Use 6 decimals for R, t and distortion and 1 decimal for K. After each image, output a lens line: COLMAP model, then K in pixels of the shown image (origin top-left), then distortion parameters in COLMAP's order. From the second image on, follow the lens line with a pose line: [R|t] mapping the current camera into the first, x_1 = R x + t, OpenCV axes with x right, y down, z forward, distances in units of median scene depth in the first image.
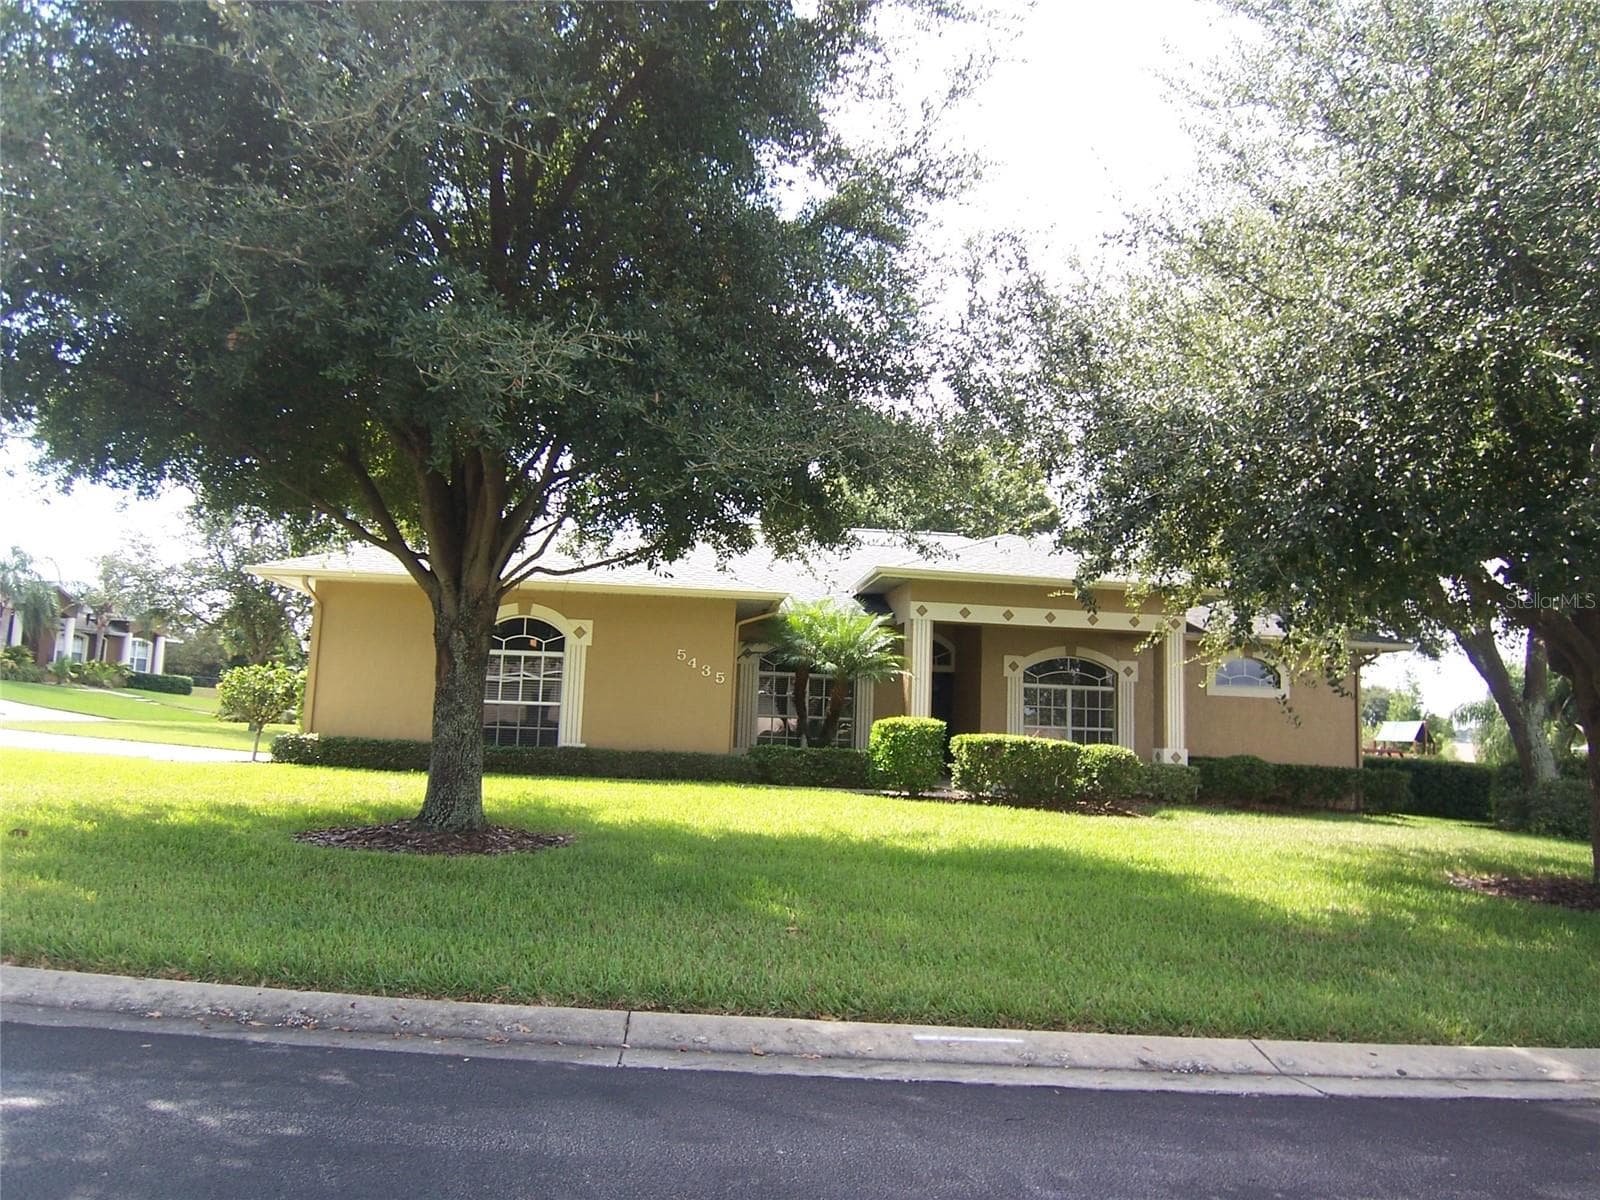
lens RADIAL K [[1082.8, 0, 800.0], [0, 1082.8, 600.0], [0, 0, 1]] dist [-0.043804, -0.001655]
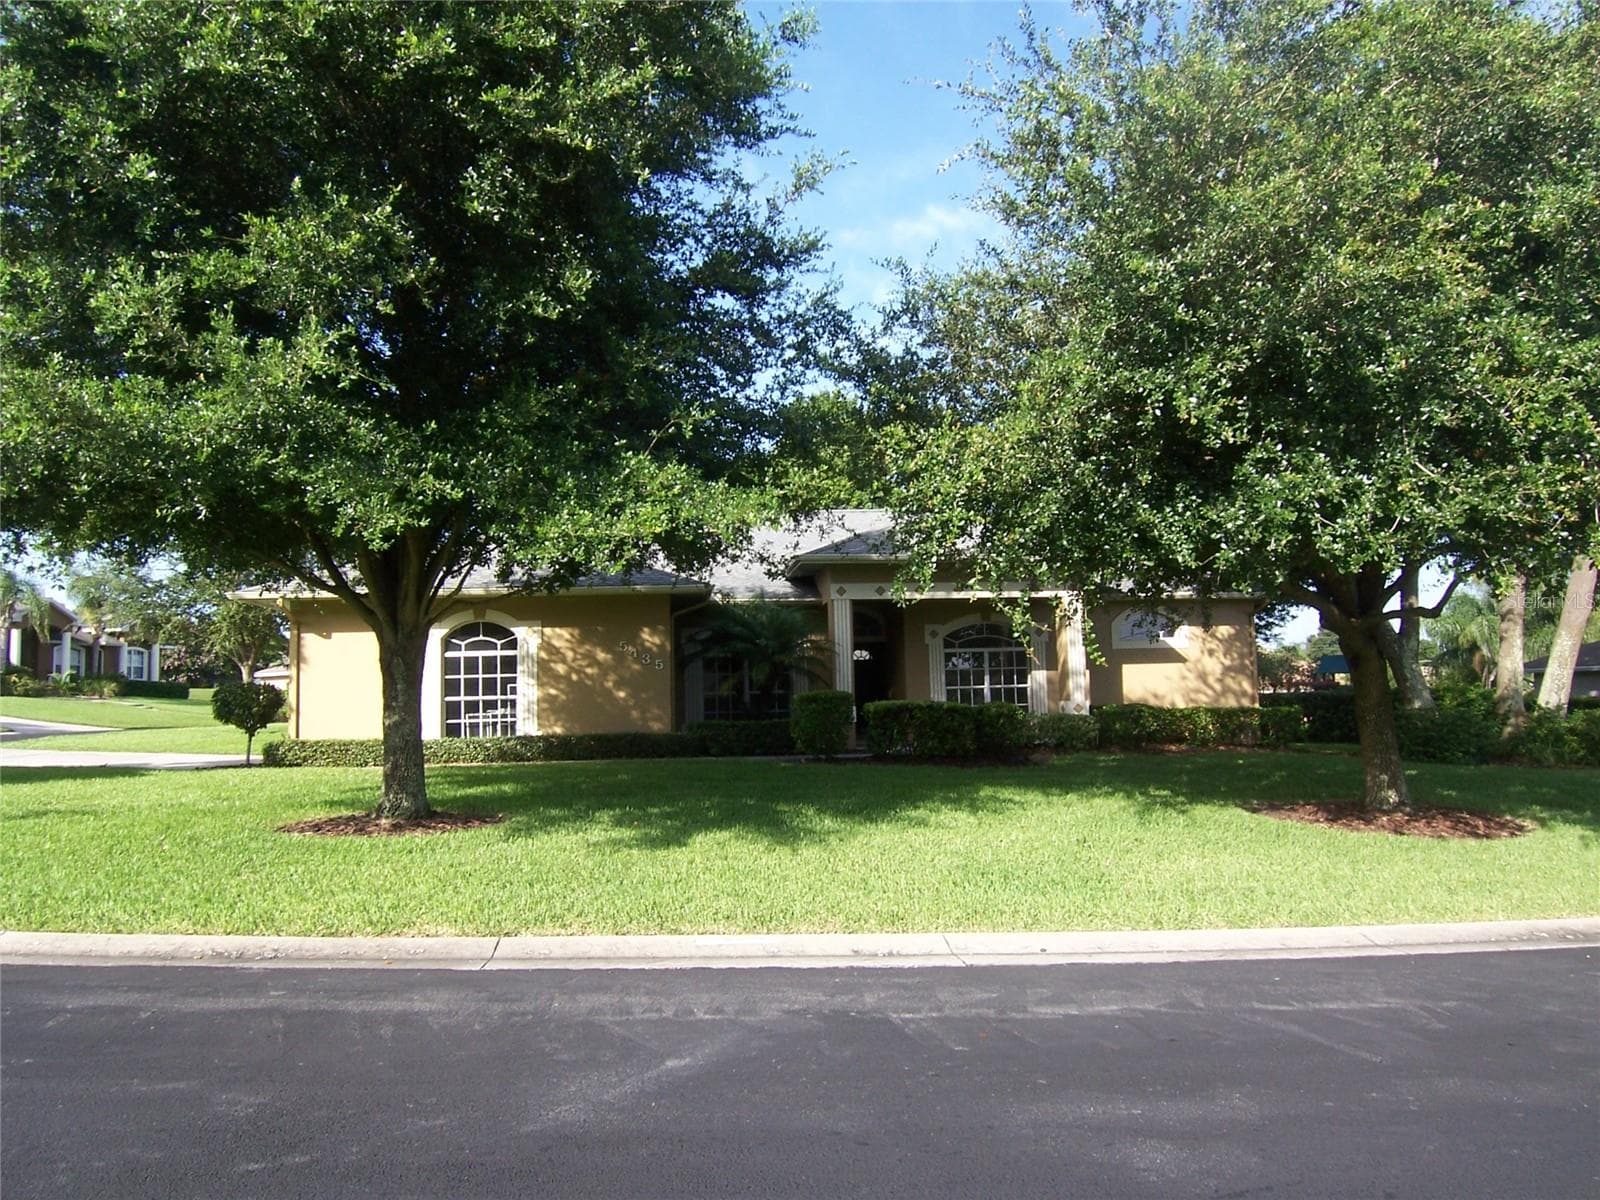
lens RADIAL K [[1082.8, 0, 800.0], [0, 1082.8, 600.0], [0, 0, 1]] dist [-0.043804, -0.001655]
pose [[0.997982, -0.063283, 0.005306, 0.063701], [0.063047, 0.997337, 0.036650, -0.023952], [-0.007611, -0.036242, 0.999314, -0.104900]]
